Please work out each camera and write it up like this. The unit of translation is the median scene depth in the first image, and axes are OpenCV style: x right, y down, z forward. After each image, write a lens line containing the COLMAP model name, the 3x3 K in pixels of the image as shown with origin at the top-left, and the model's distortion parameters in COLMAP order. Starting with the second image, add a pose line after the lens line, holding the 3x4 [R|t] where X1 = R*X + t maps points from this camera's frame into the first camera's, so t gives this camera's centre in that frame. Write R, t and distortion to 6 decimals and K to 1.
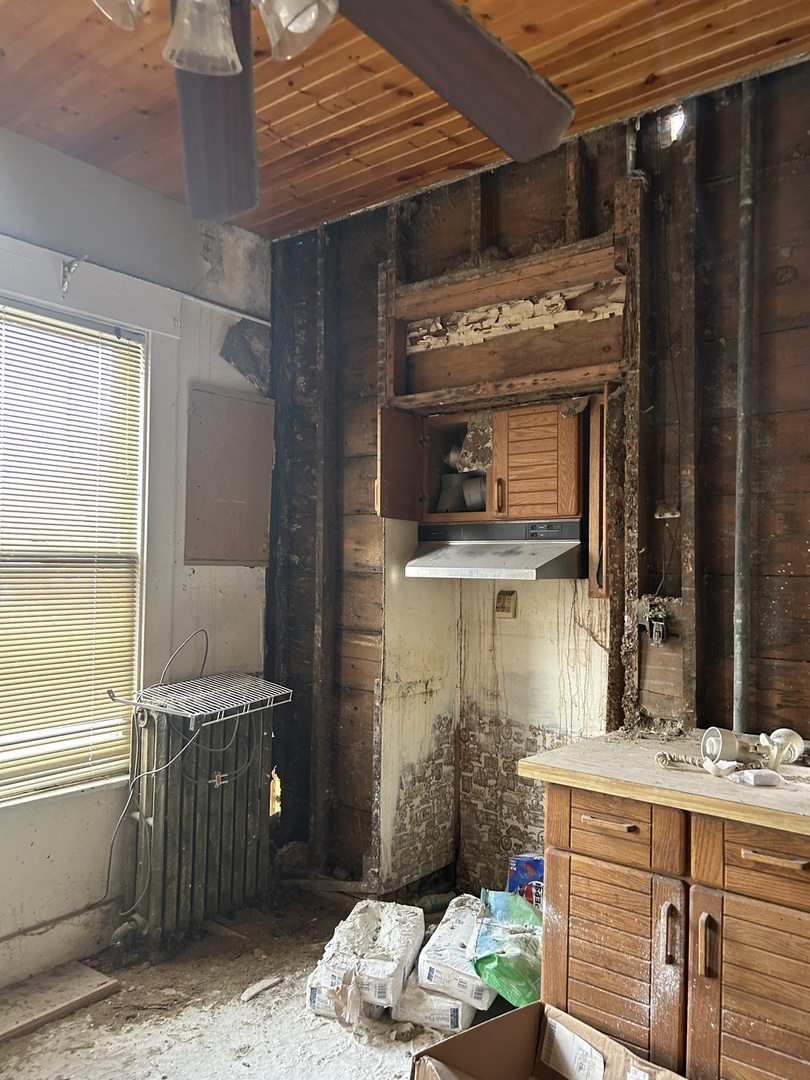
lens RADIAL K [[812.9, 0, 401.8], [0, 812.9, 540.4], [0, 0, 1]] dist [0.048342, -0.053616]
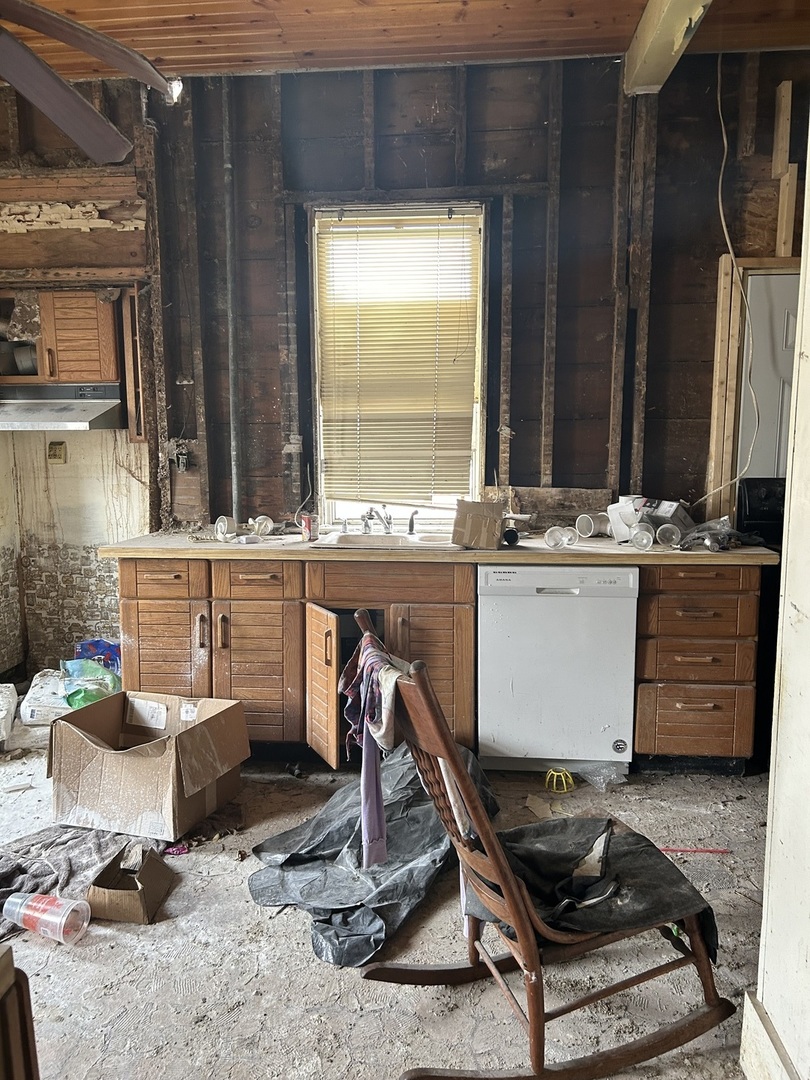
lens RADIAL K [[812.9, 0, 404.9], [0, 812.9, 535.8], [0, 0, 1]] dist [0.048342, -0.053616]
pose [[0.826800, -0.089019, 0.555408, -0.178676], [-0.000676, 0.987240, 0.159237, 0.007047], [-0.562496, -0.132033, 0.816190, -0.430194]]
